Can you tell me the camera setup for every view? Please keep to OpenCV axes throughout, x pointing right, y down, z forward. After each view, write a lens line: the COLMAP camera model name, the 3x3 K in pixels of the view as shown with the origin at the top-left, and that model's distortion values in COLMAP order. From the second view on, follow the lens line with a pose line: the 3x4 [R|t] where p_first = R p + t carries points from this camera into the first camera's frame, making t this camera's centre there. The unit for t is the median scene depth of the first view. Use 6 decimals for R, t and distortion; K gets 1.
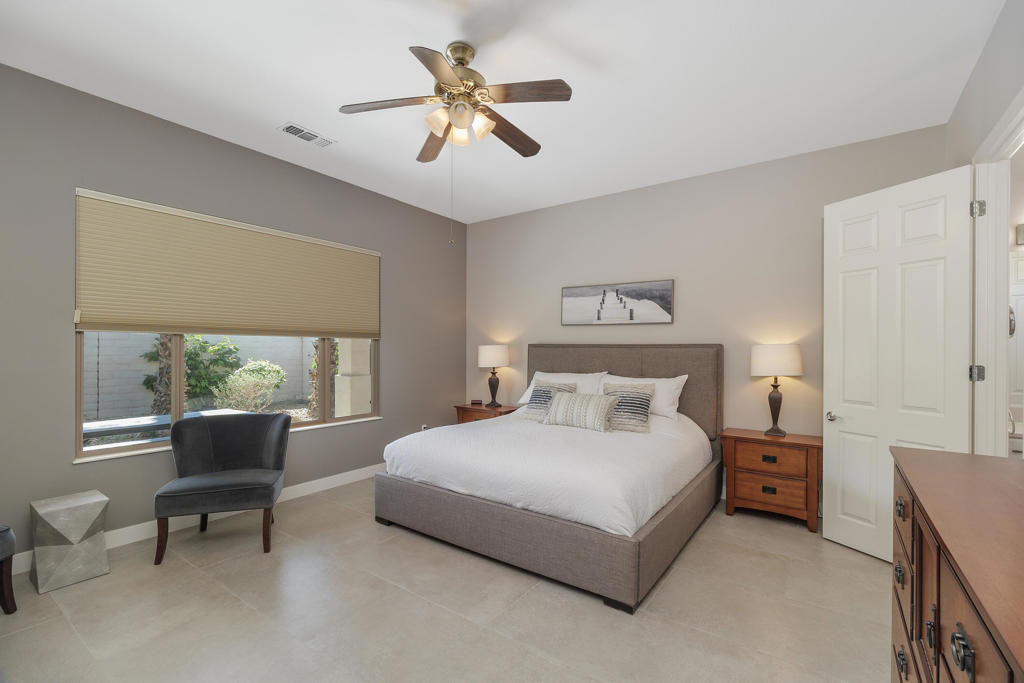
lens RADIAL K [[450.1, 0, 512.0], [0, 450.1, 341.5], [0, 0, 1]] dist [0.000301, 0.000032]
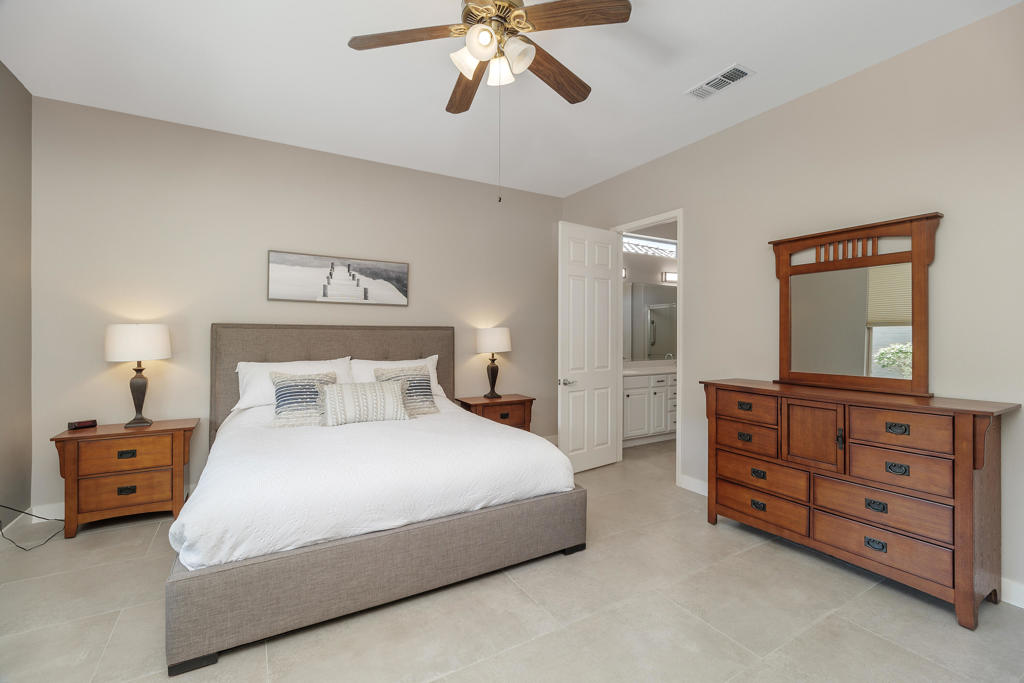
lens RADIAL K [[451.7, 0, 515.5], [0, 451.7, 323.2], [0, 0, 1]] dist [-0.001069, -0.000150]
pose [[0.400210, 0.014395, 0.916310, -0.475408], [-0.017378, 0.999816, -0.008117, 0.002991], [-0.916259, -0.012675, 0.400387, 0.348899]]
